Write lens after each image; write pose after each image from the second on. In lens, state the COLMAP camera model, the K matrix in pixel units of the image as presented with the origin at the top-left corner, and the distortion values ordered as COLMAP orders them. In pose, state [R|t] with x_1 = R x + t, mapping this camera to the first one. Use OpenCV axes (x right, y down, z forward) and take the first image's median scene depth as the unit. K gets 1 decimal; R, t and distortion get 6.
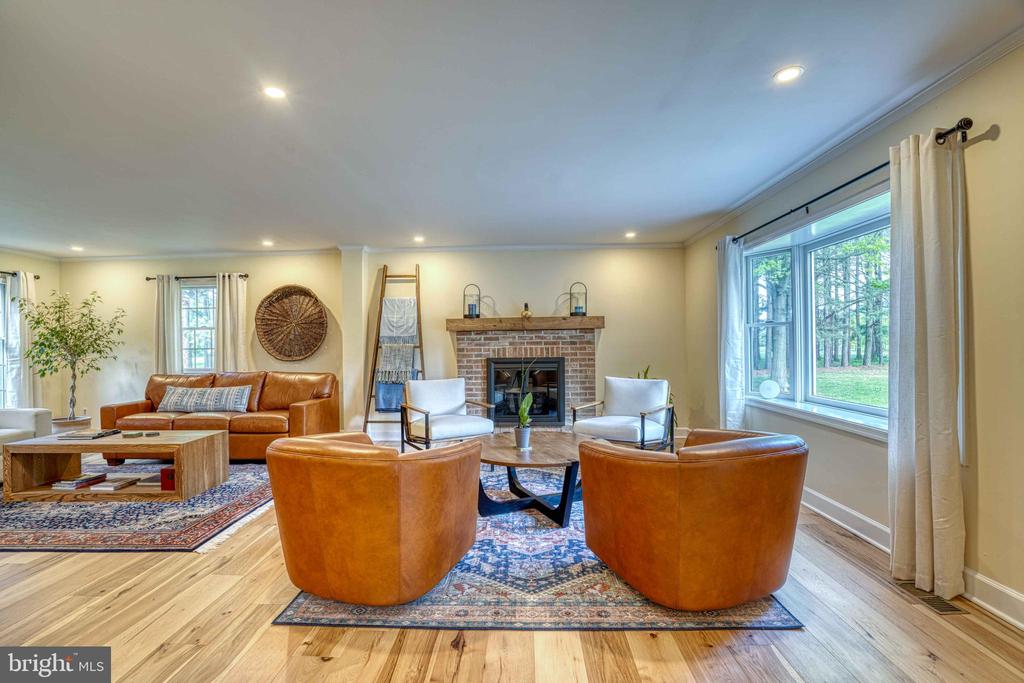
lens RADIAL K [[474.0, 0, 508.5], [0, 474.0, 344.5], [0, 0, 1]] dist [-0.044859, 0.017594]
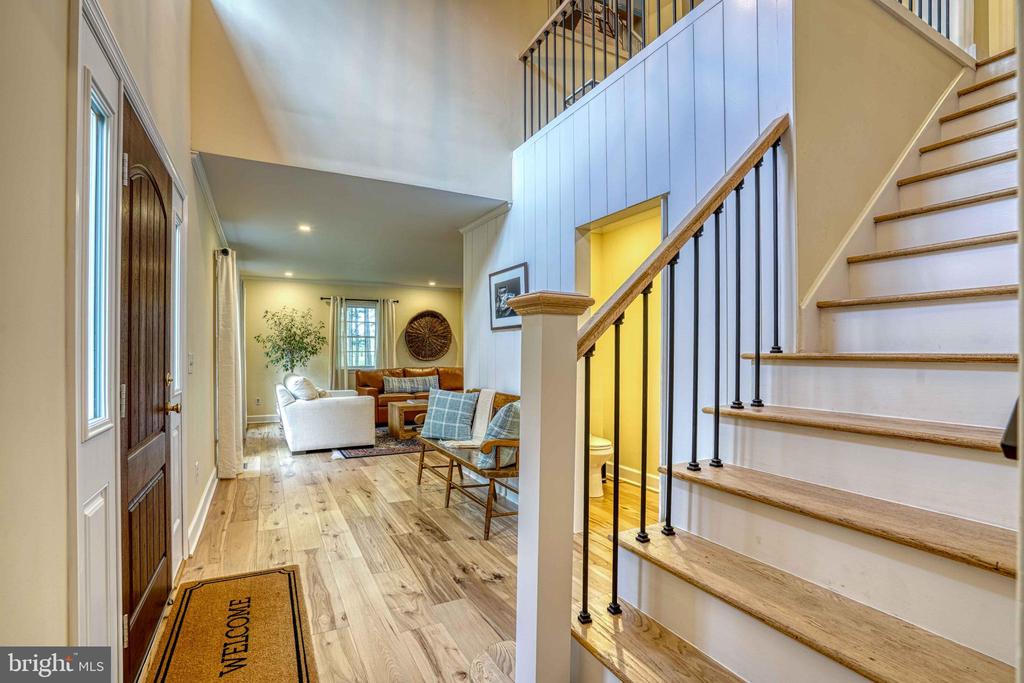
lens RADIAL K [[472.0, 0, 506.5], [0, 472.0, 344.7], [0, 0, 1]] dist [-0.056762, 0.017395]
pose [[0.870987, 0.019588, 0.490916, -1.029765], [-0.011197, 0.999737, -0.020024, 0.012605], [-0.491179, 0.011944, 0.870977, -0.452622]]
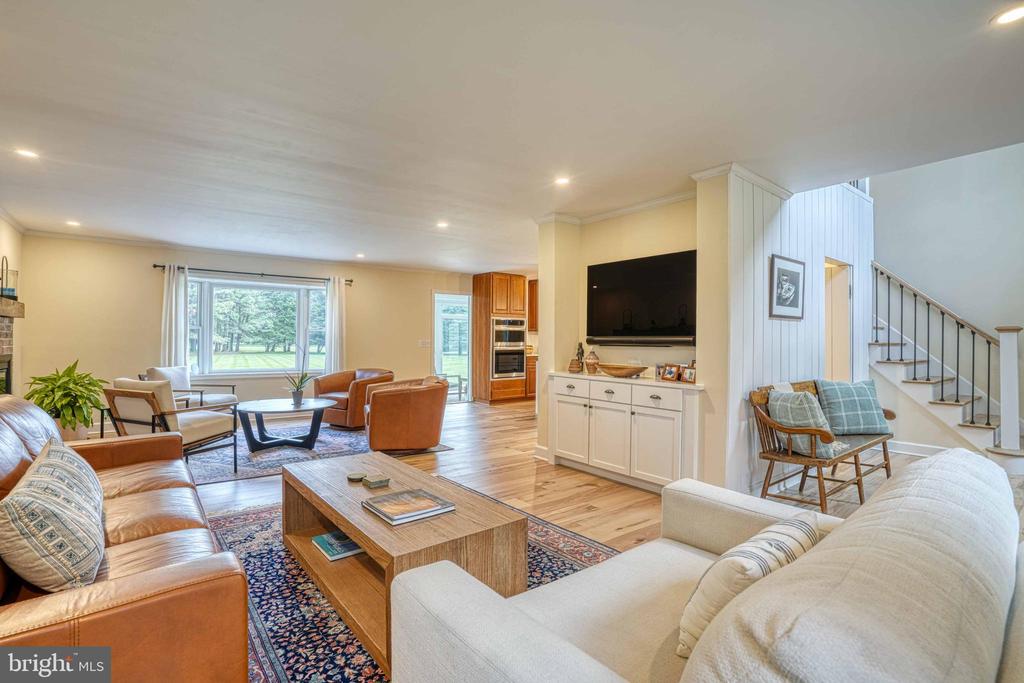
lens RADIAL K [[478.9, 0, 503.2], [0, 478.9, 339.8], [0, 0, 1]] dist [-0.064211, 0.030215]
pose [[-0.636620, 0.009560, 0.771118, -0.956461], [0.001011, 0.999933, -0.011562, 0.014730], [-0.771177, -0.006581, -0.636587, 0.872588]]
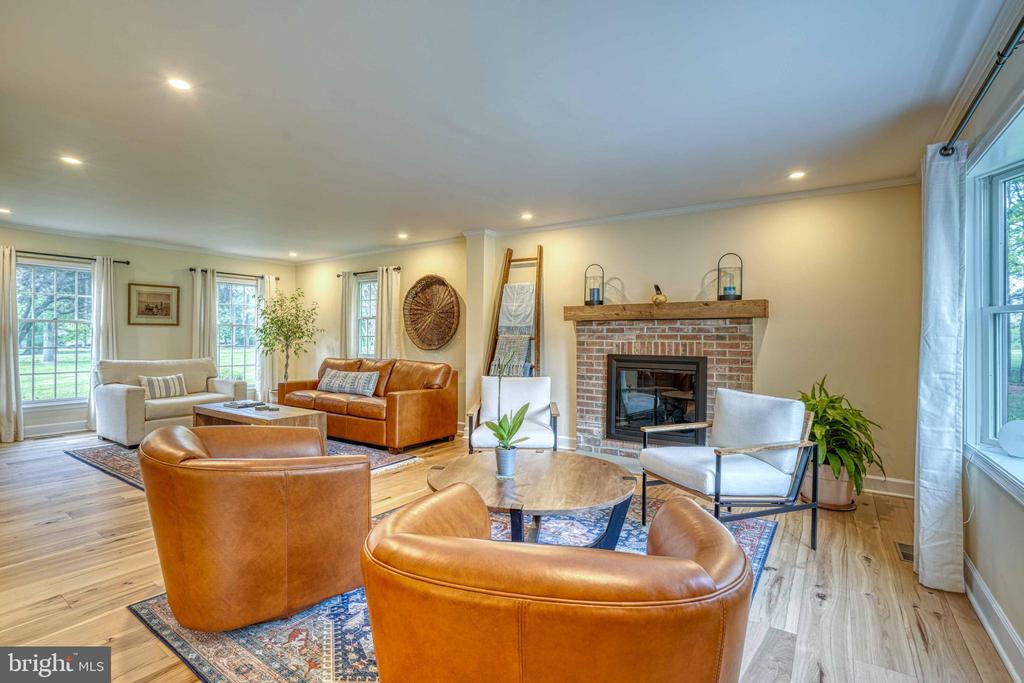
lens RADIAL K [[490.8, 0, 515.1], [0, 490.8, 336.8], [0, 0, 1]] dist [-0.063120, 0.025126]
pose [[0.843972, 0.018689, -0.536061, 0.273532], [-0.017660, 0.999819, 0.007053, -0.004243], [0.536096, 0.003515, 0.844150, 0.213006]]
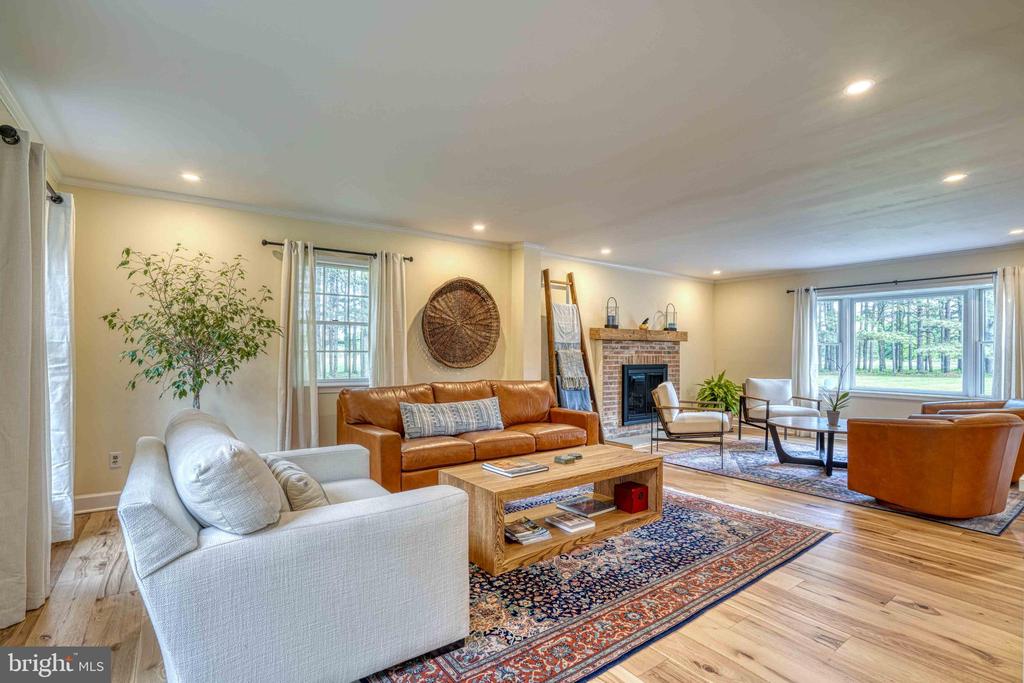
lens RADIAL K [[477.3, 0, 516.1], [0, 477.3, 349.6], [0, 0, 1]] dist [-0.057498, 0.023718]
pose [[0.783630, 0.021126, 0.620868, -0.959883], [-0.014242, 0.999770, -0.016043, 0.014694], [-0.621064, 0.003729, 0.783751, 0.284220]]
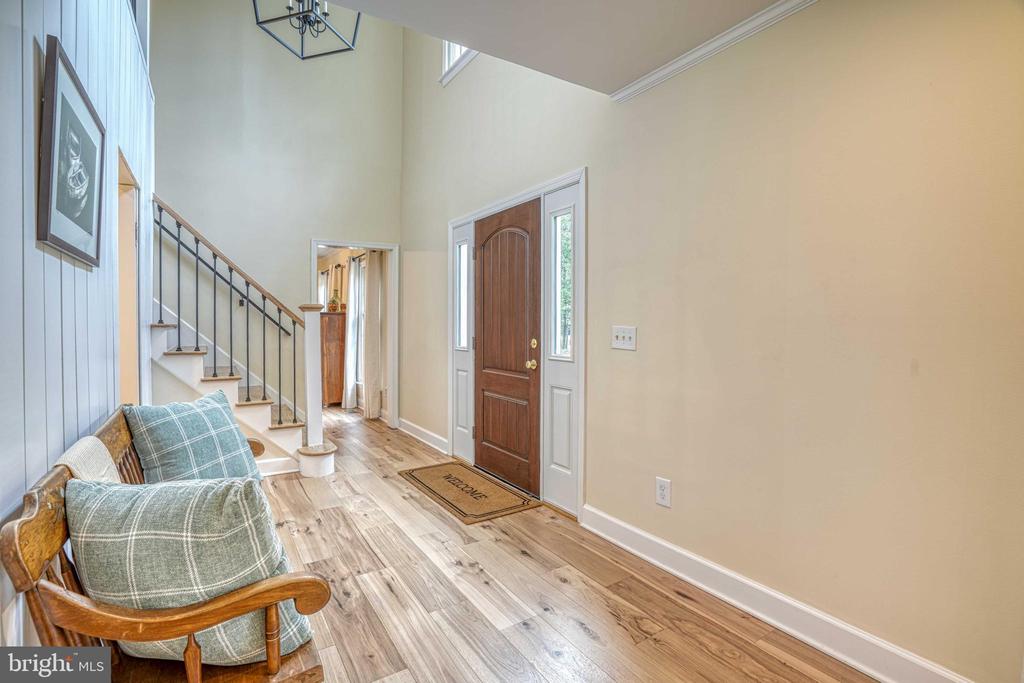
lens RADIAL K [[478.9, 0, 503.2], [0, 478.9, 339.8], [0, 0, 1]] dist [-0.064211, 0.030215]
pose [[-0.826266, 0.028439, -0.562562, -0.744725], [0.008260, 0.999229, 0.038382, 0.011465], [0.563220, 0.027067, -0.825864, 0.452351]]
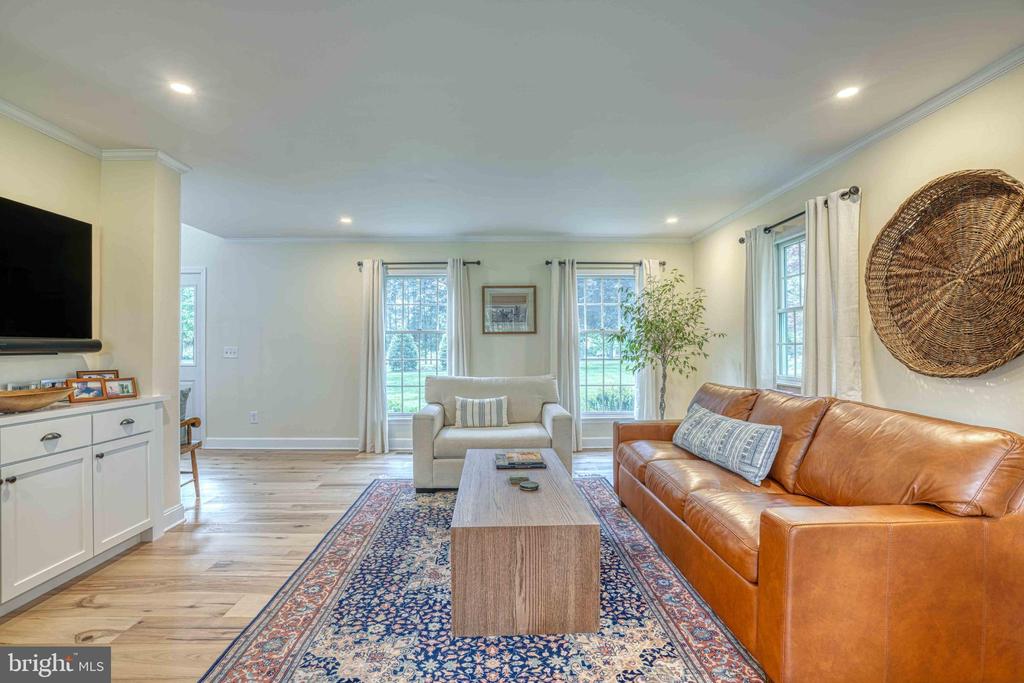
lens RADIAL K [[478.9, 0, 503.2], [0, 478.9, 339.8], [0, 0, 1]] dist [-0.064211, 0.030215]
pose [[0.045608, -0.002881, -0.998955, -0.110524], [0.001931, 0.999994, -0.002796, 0.005532], [0.998958, -0.001801, 0.045614, 0.656442]]
